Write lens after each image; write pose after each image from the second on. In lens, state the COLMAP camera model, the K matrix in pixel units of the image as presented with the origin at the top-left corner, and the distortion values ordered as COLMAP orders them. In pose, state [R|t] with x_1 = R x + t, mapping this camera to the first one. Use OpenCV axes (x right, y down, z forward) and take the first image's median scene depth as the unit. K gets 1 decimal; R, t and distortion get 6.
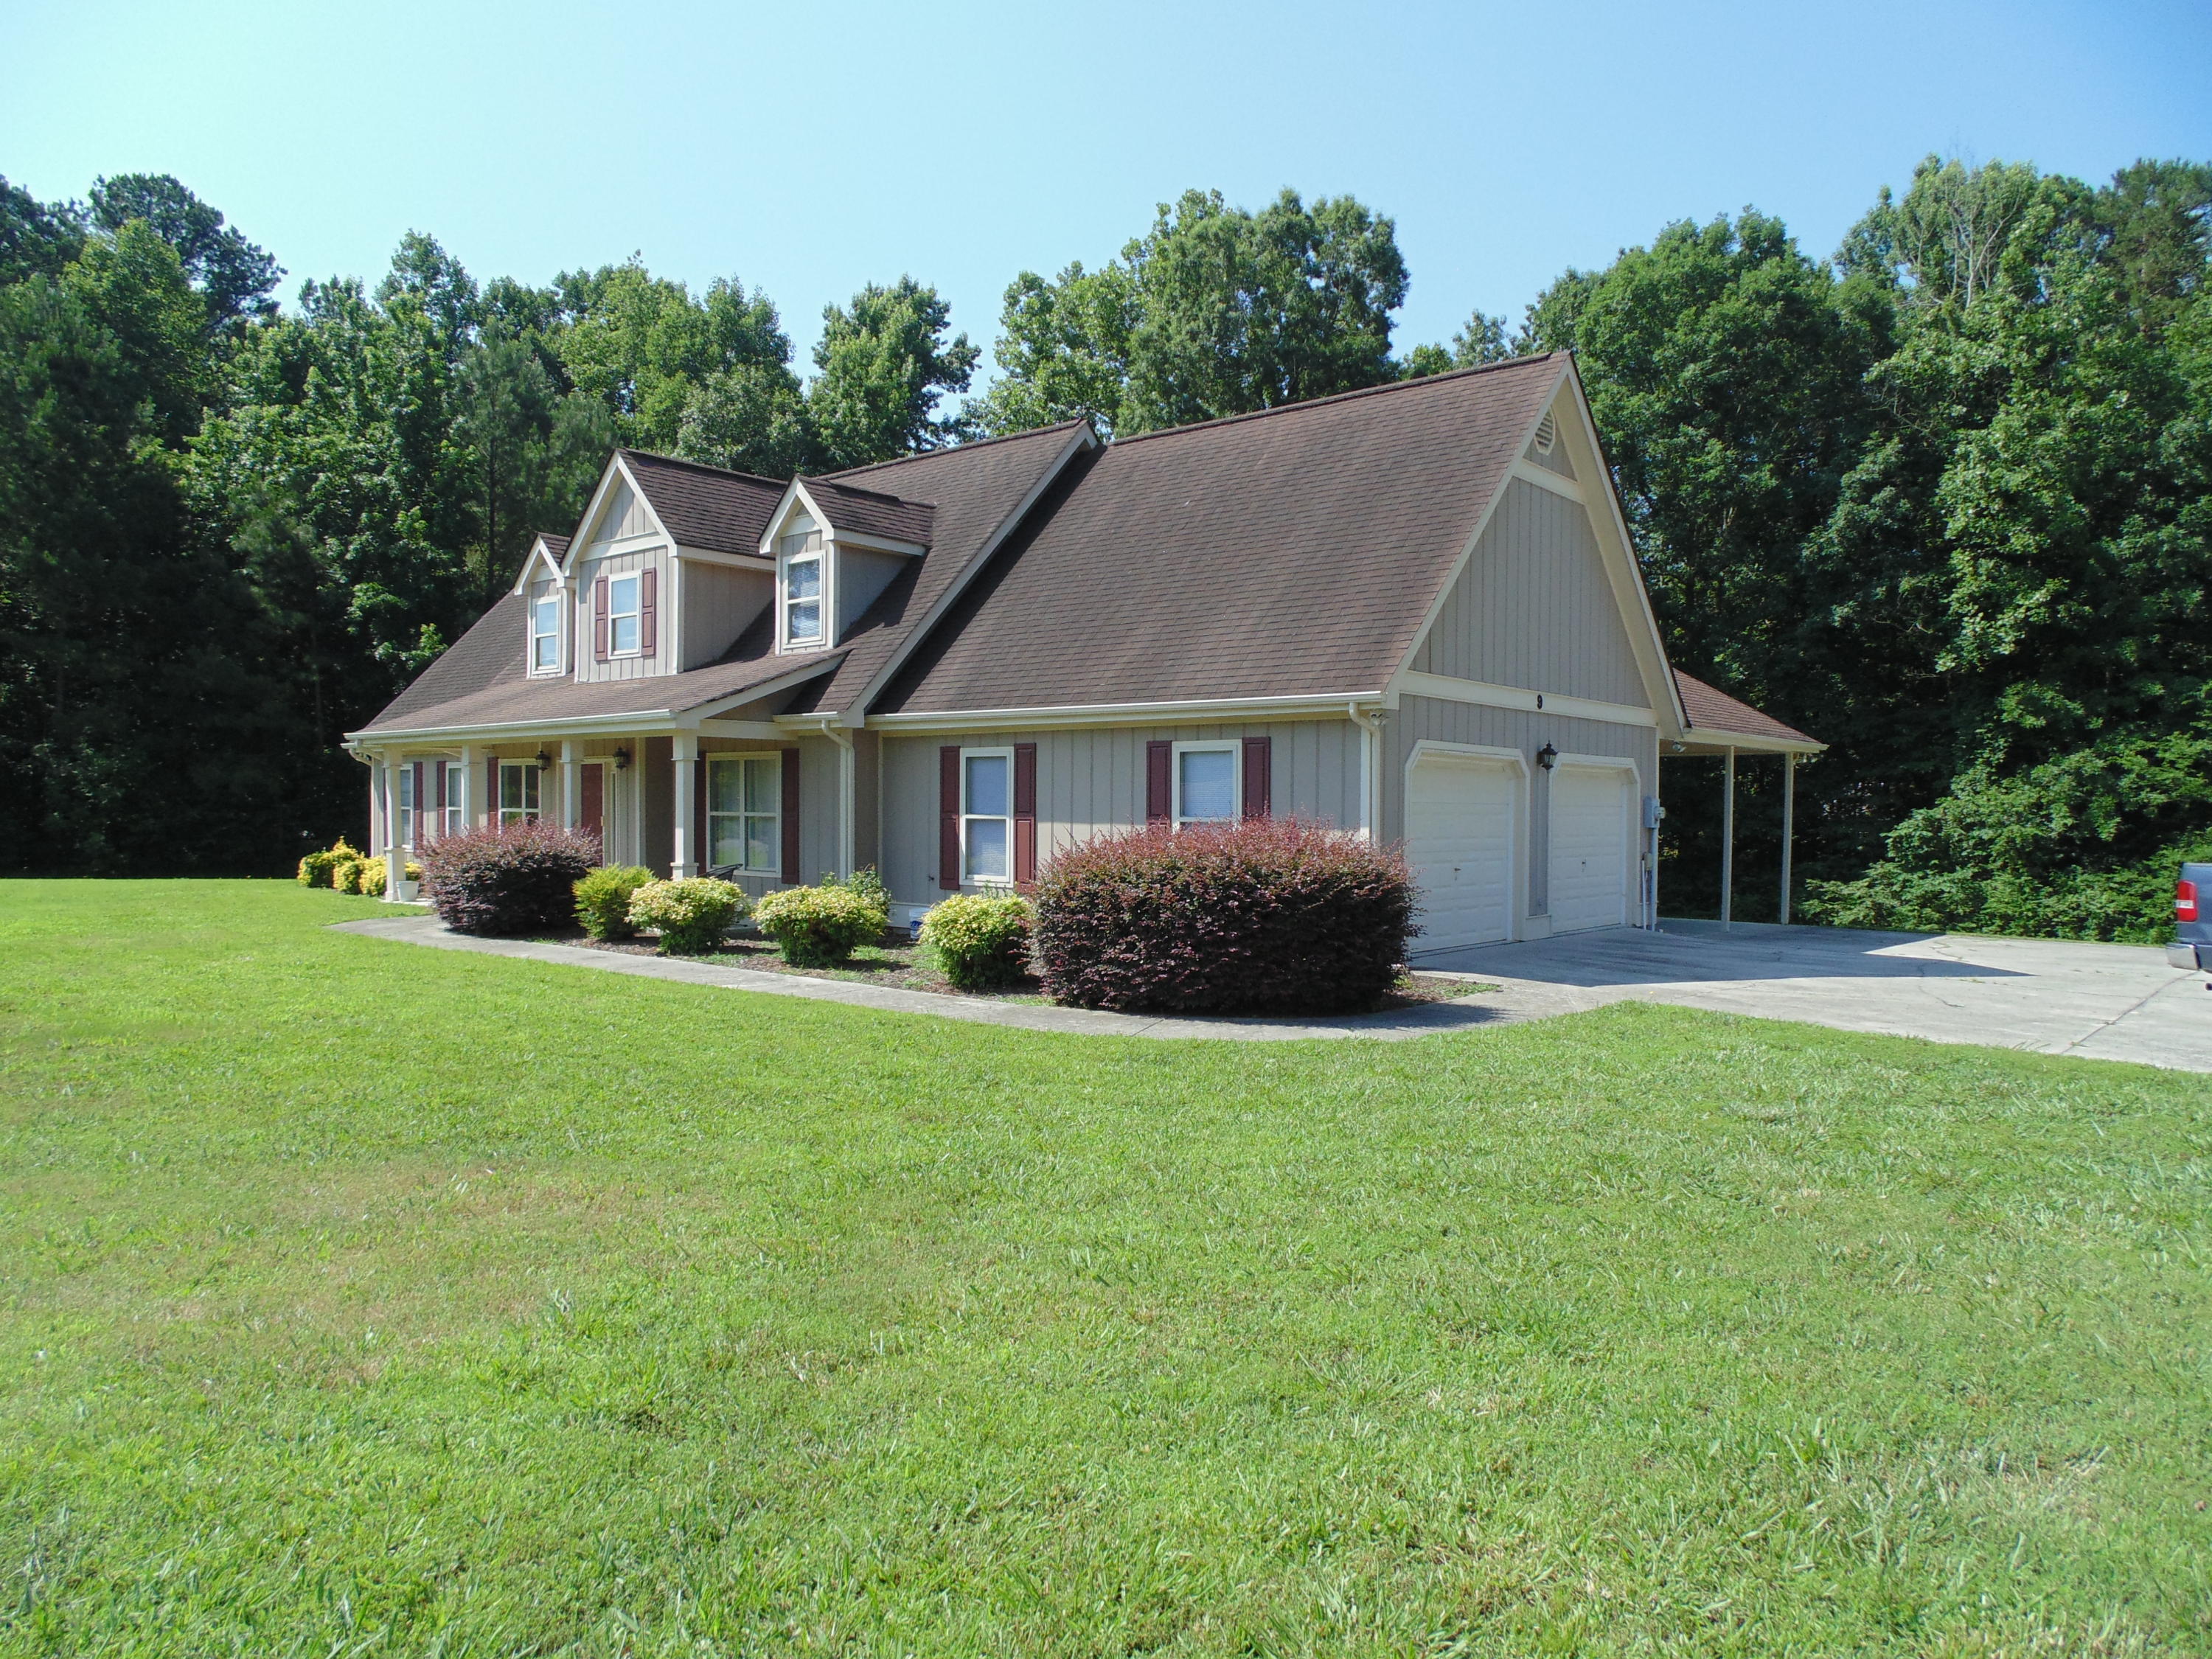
lens RADIAL K [[1491.2, 0, 1108.1], [0, 1491.2, 825.9], [0, 0, 1]] dist [-0.014999, 0.000182]
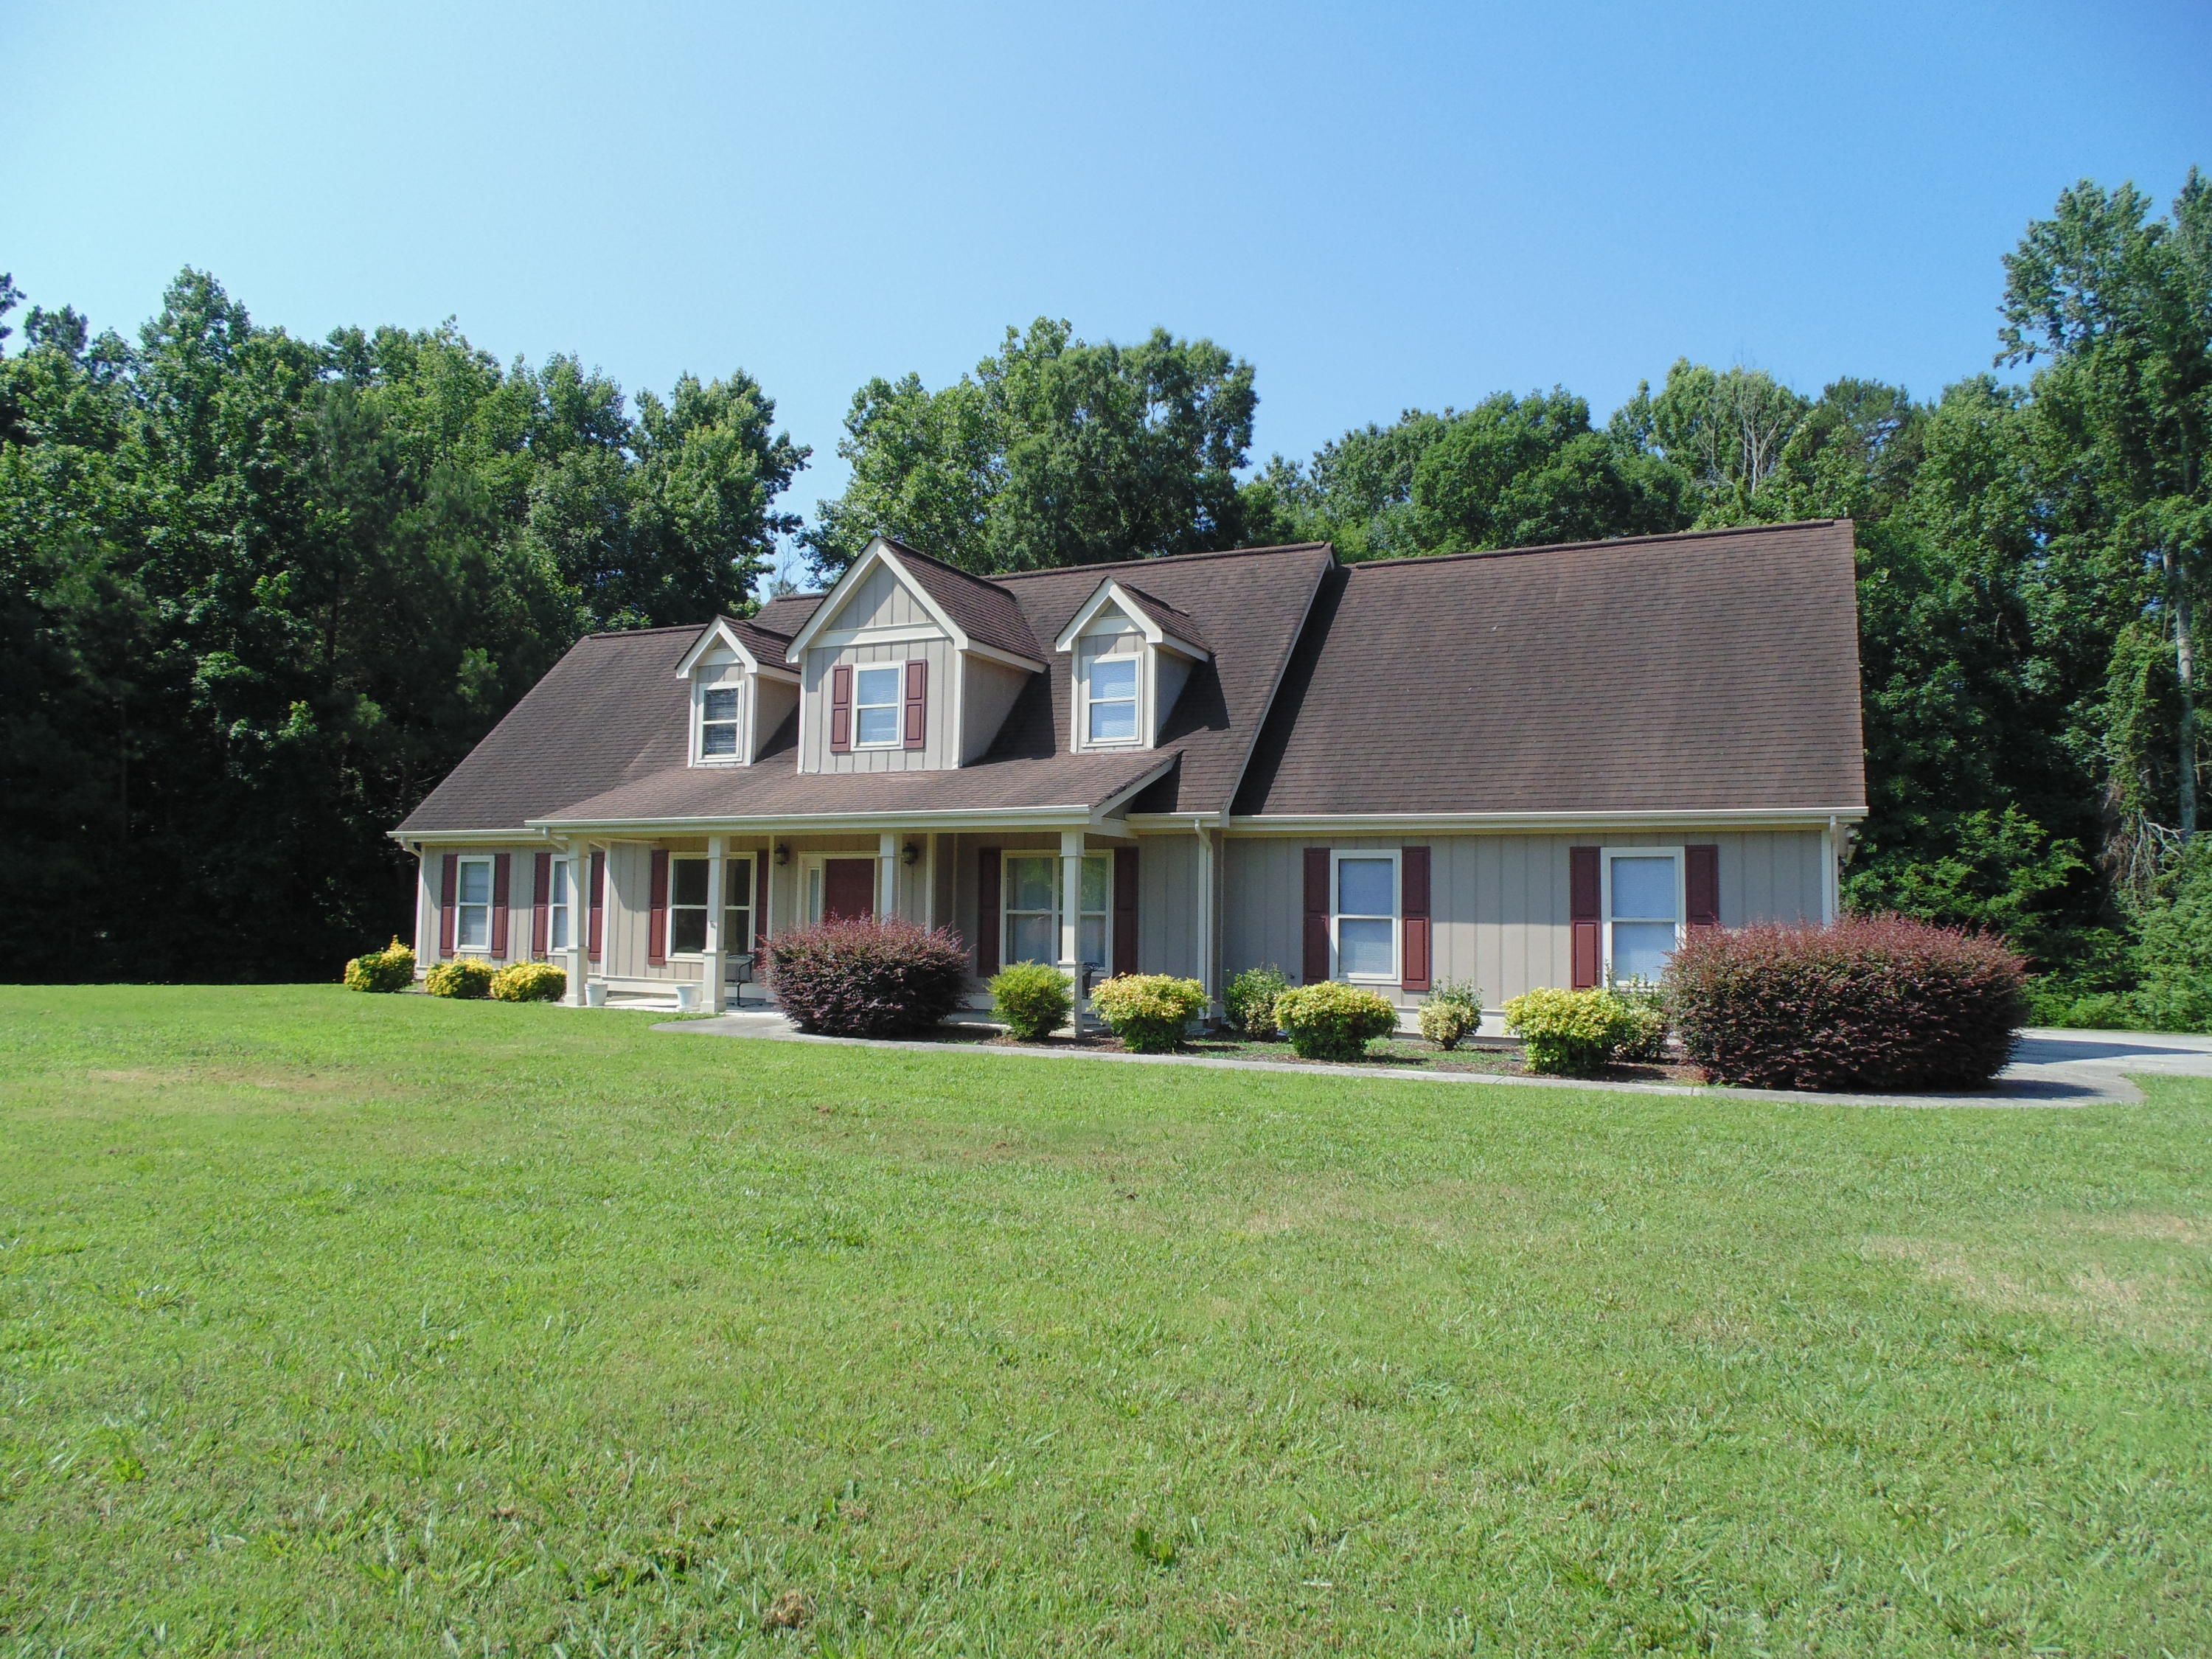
lens RADIAL K [[1491.2, 0, 1112.4], [0, 1491.2, 827.6], [0, 0, 1]] dist [-0.014999, 0.000182]
pose [[0.967973, 0.023371, 0.249963, -0.195523], [-0.005256, 0.997326, -0.072893, 0.003366], [-0.250998, 0.069245, 0.965508, 0.014151]]
